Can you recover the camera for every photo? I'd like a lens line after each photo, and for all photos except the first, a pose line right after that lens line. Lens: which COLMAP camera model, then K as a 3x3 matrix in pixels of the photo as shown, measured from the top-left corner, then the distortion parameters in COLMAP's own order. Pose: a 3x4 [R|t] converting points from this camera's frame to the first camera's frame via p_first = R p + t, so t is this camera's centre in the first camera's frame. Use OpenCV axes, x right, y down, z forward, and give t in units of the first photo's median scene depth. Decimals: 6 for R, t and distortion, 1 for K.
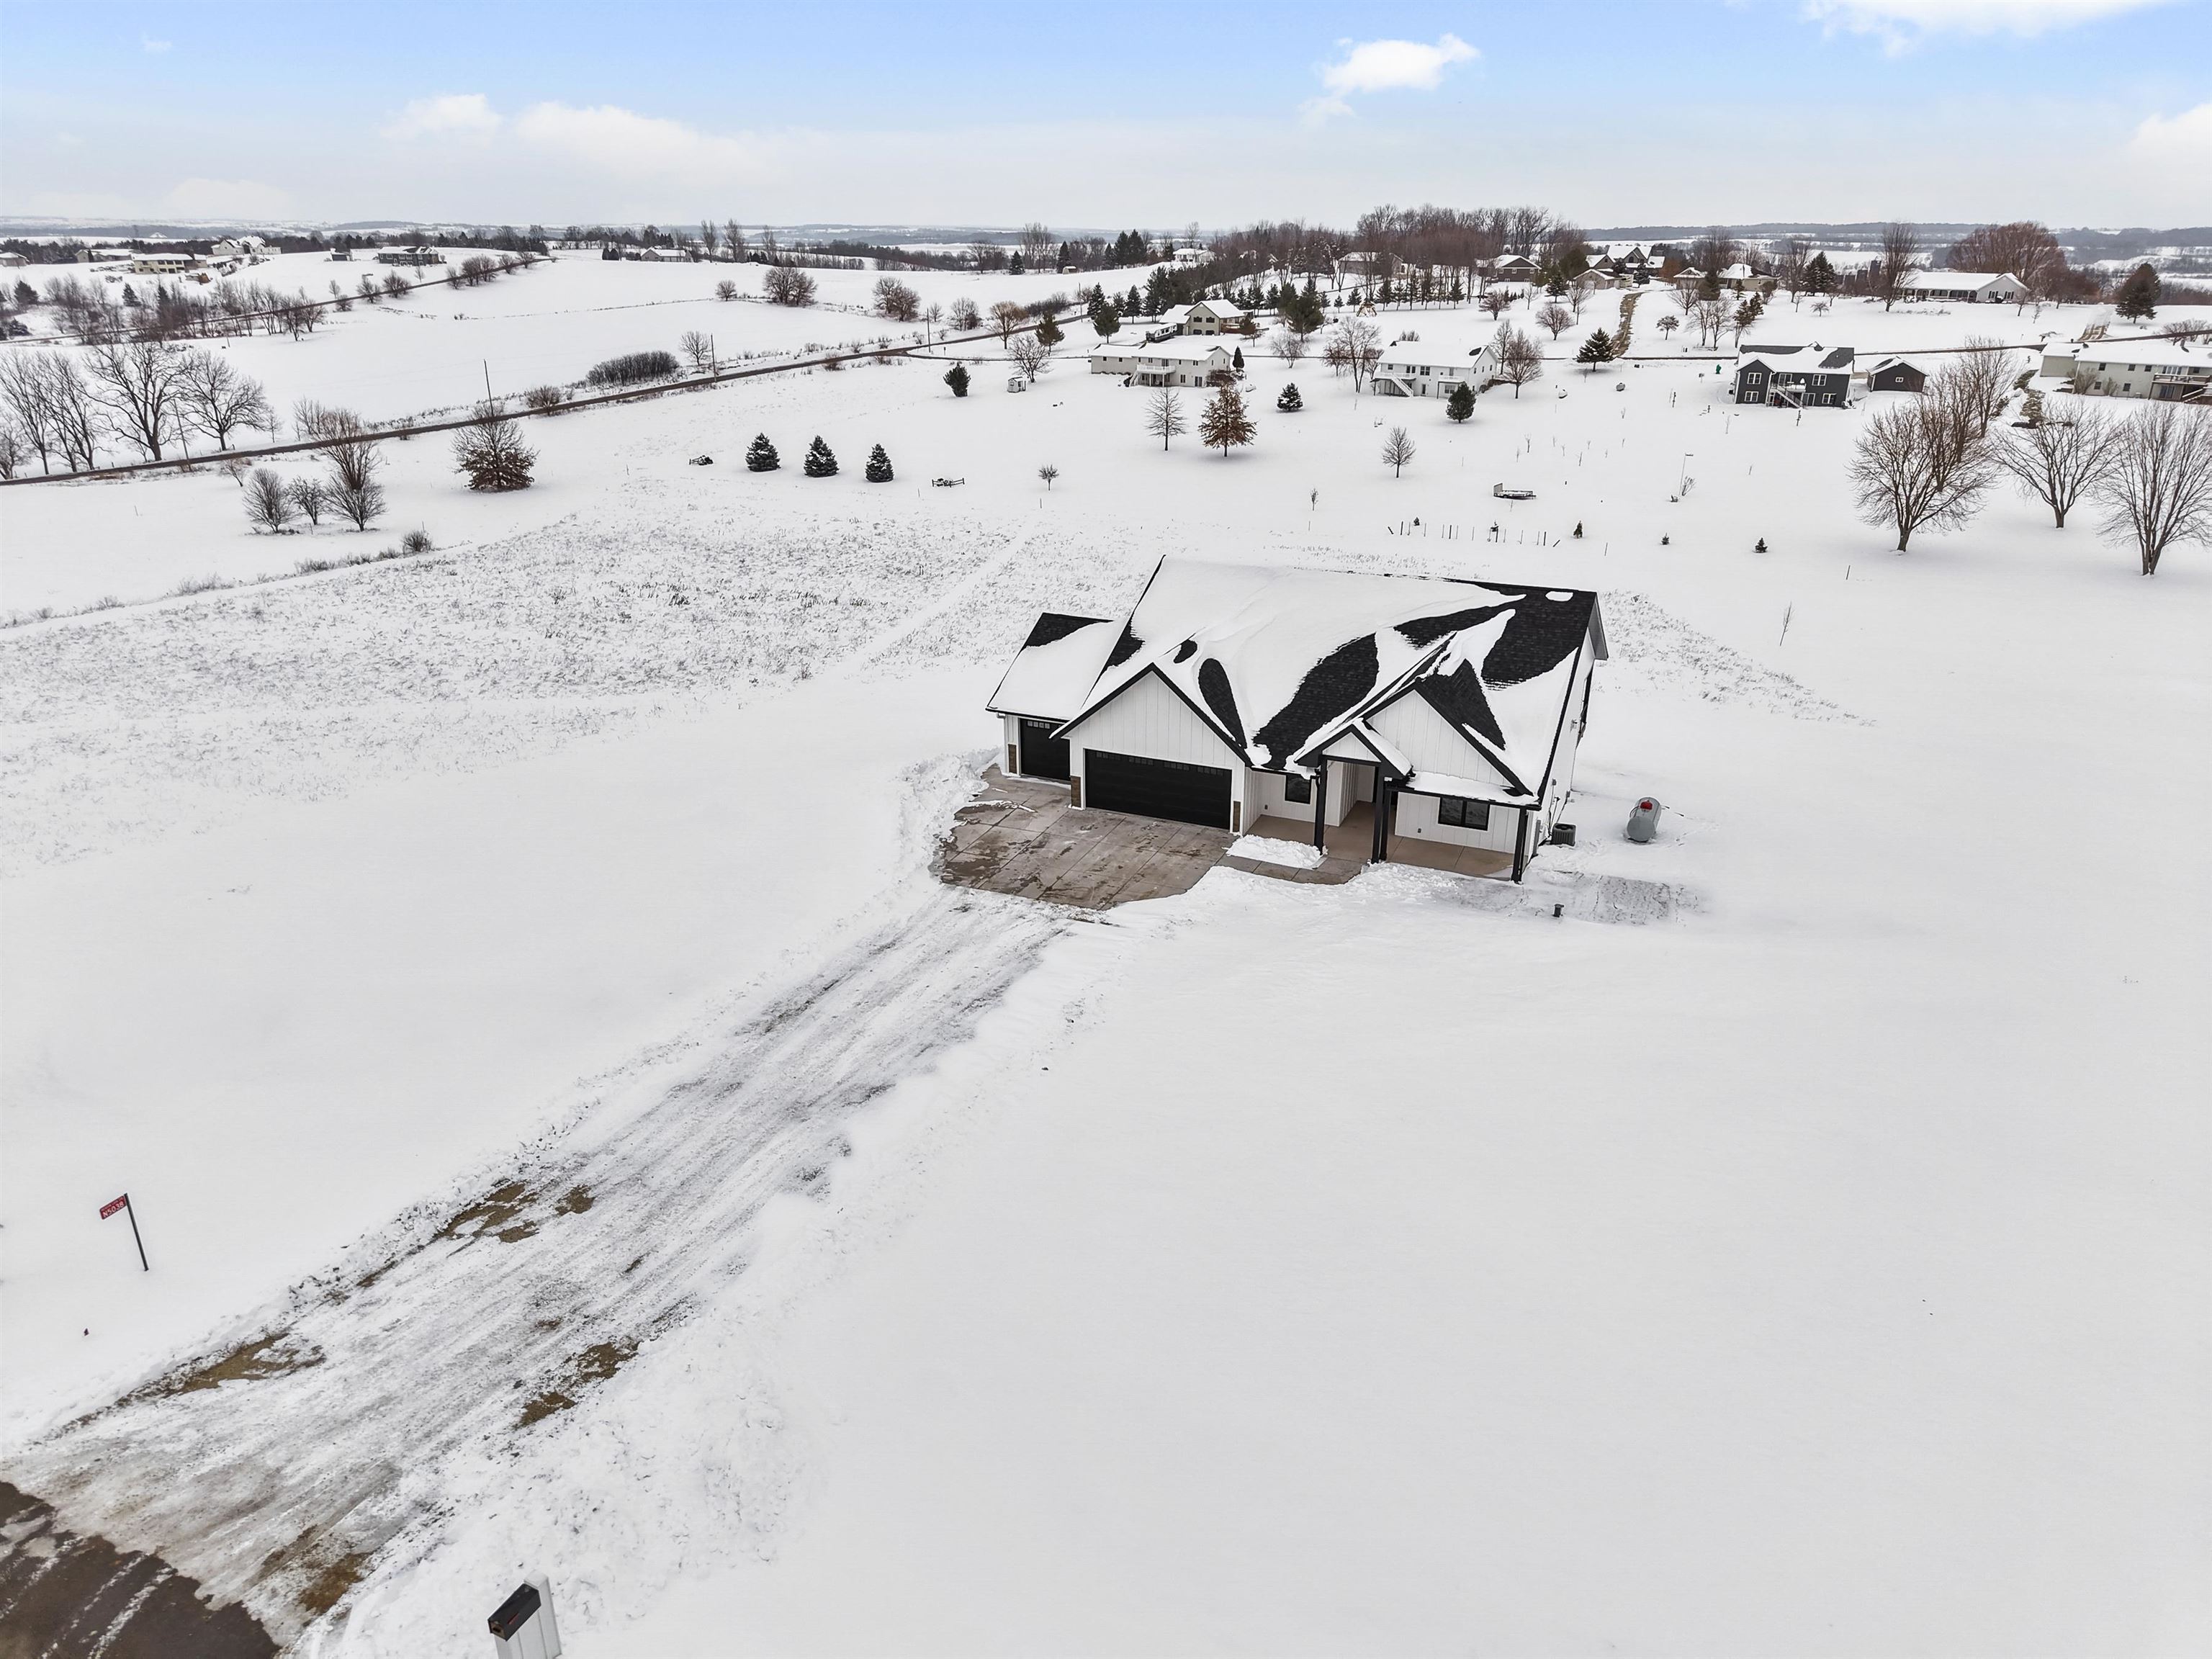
lens RADIAL K [[1465.6, 0, 1115.4], [0, 1465.6, 843.3], [0, 0, 1]] dist [0.028785, -0.035624]
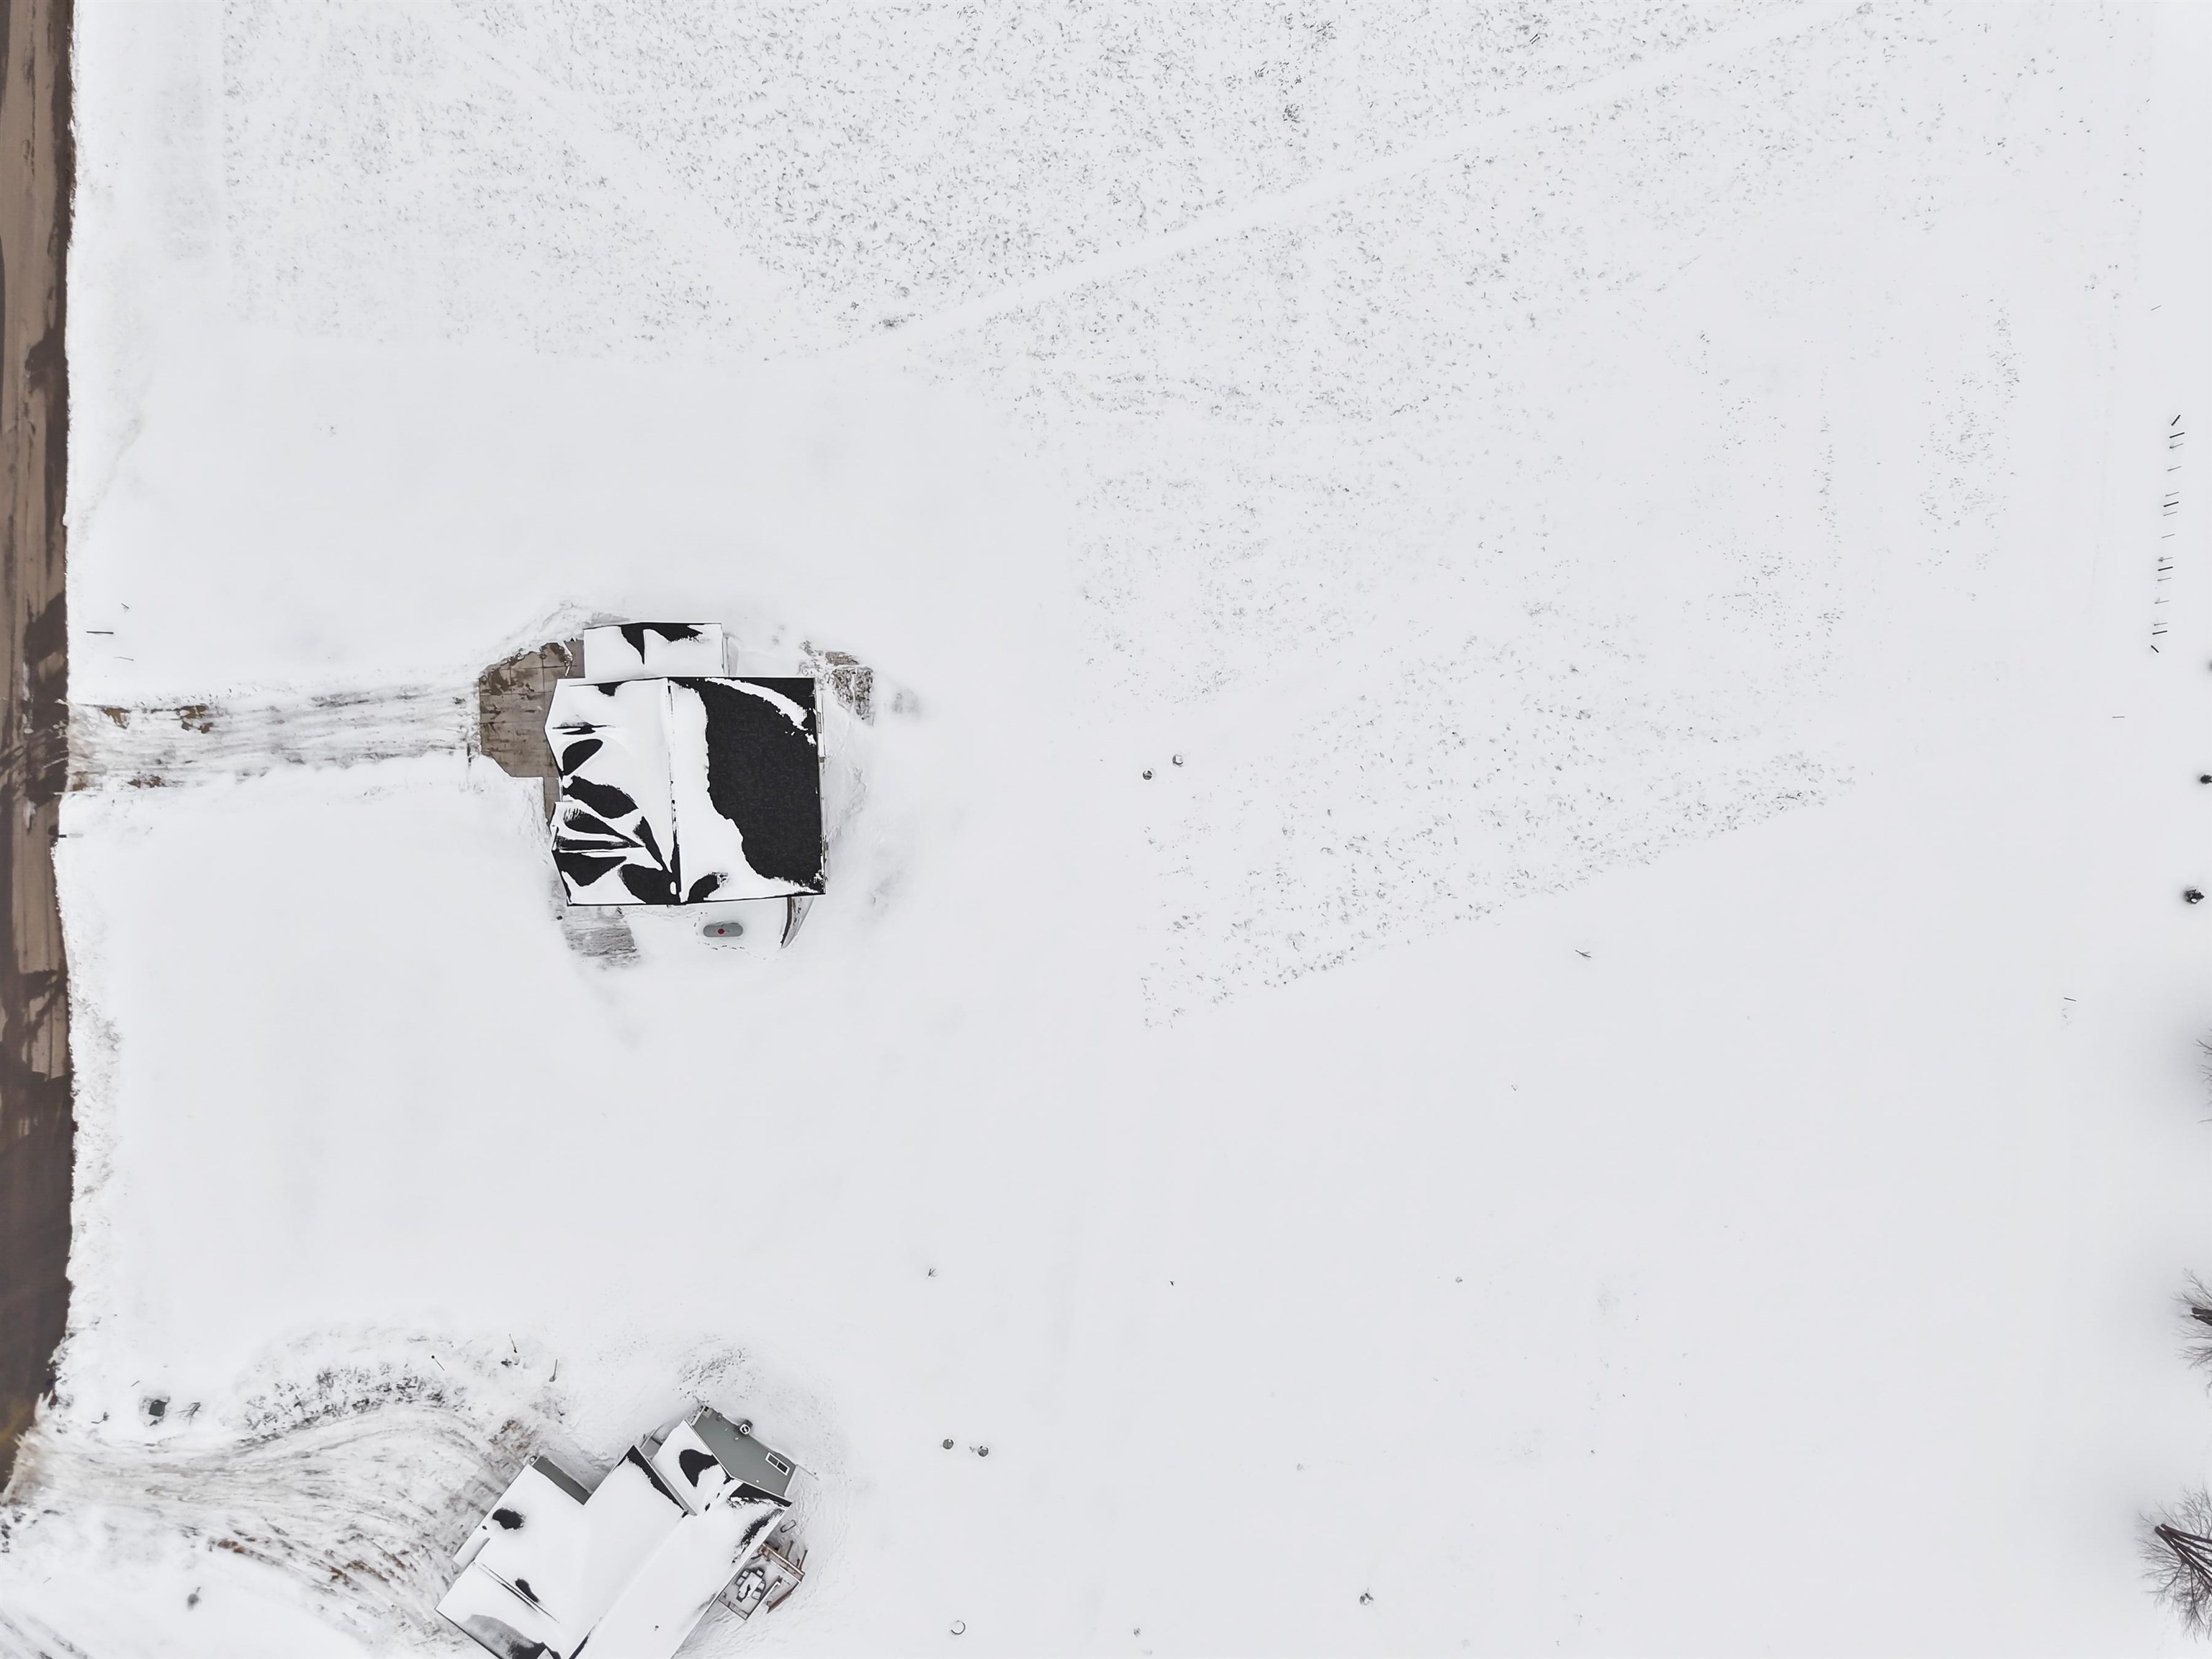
lens RADIAL K [[1484.5, 0, 1118.2], [0, 1484.5, 832.8], [0, 0, 1]] dist [0.029268, -0.034563]
pose [[0.431119, 0.901973, 0.024114, 0.097023], [-0.362958, 0.148892, 0.919833, -0.496914], [0.826074, -0.405310, 0.391568, 0.158703]]
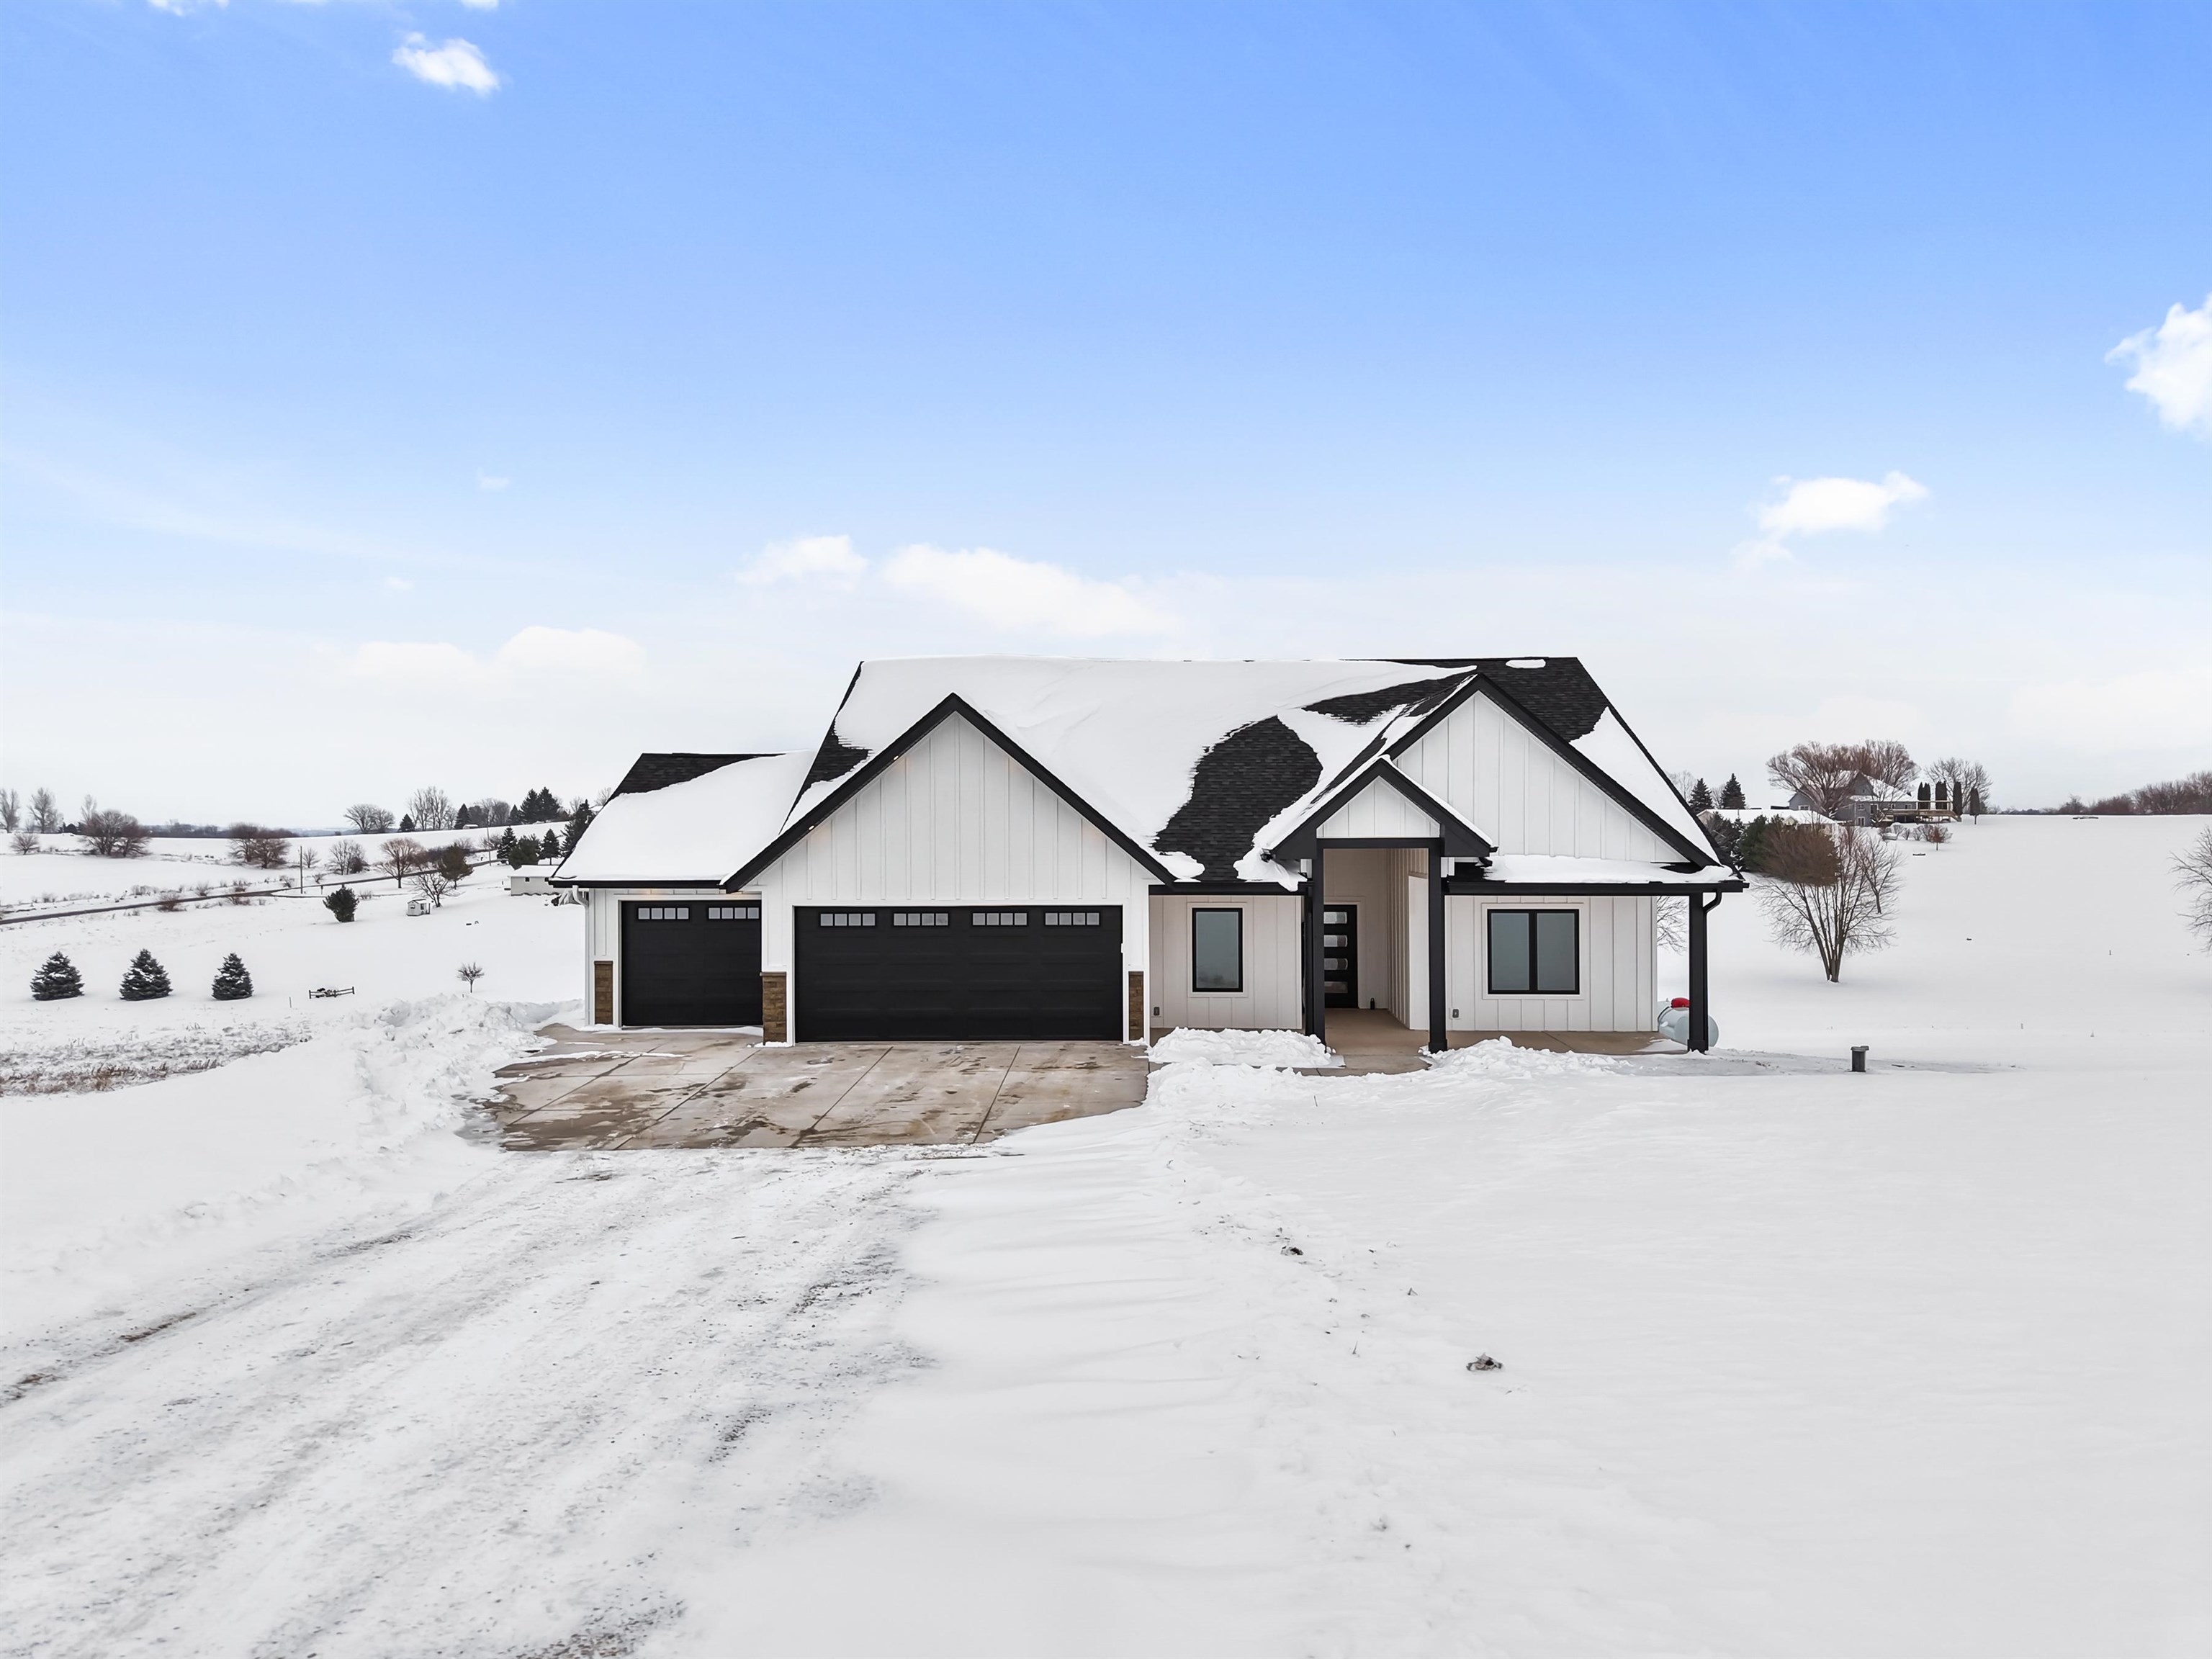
lens RADIAL K [[1484.5, 0, 1118.2], [0, 1484.5, 832.8], [0, 0, 1]] dist [0.029268, -0.034563]
pose [[0.925606, -0.009099, 0.378379, -0.023092], [0.152297, 0.924161, -0.350332, 0.021267], [-0.346495, 0.381895, 0.856795, 0.116330]]
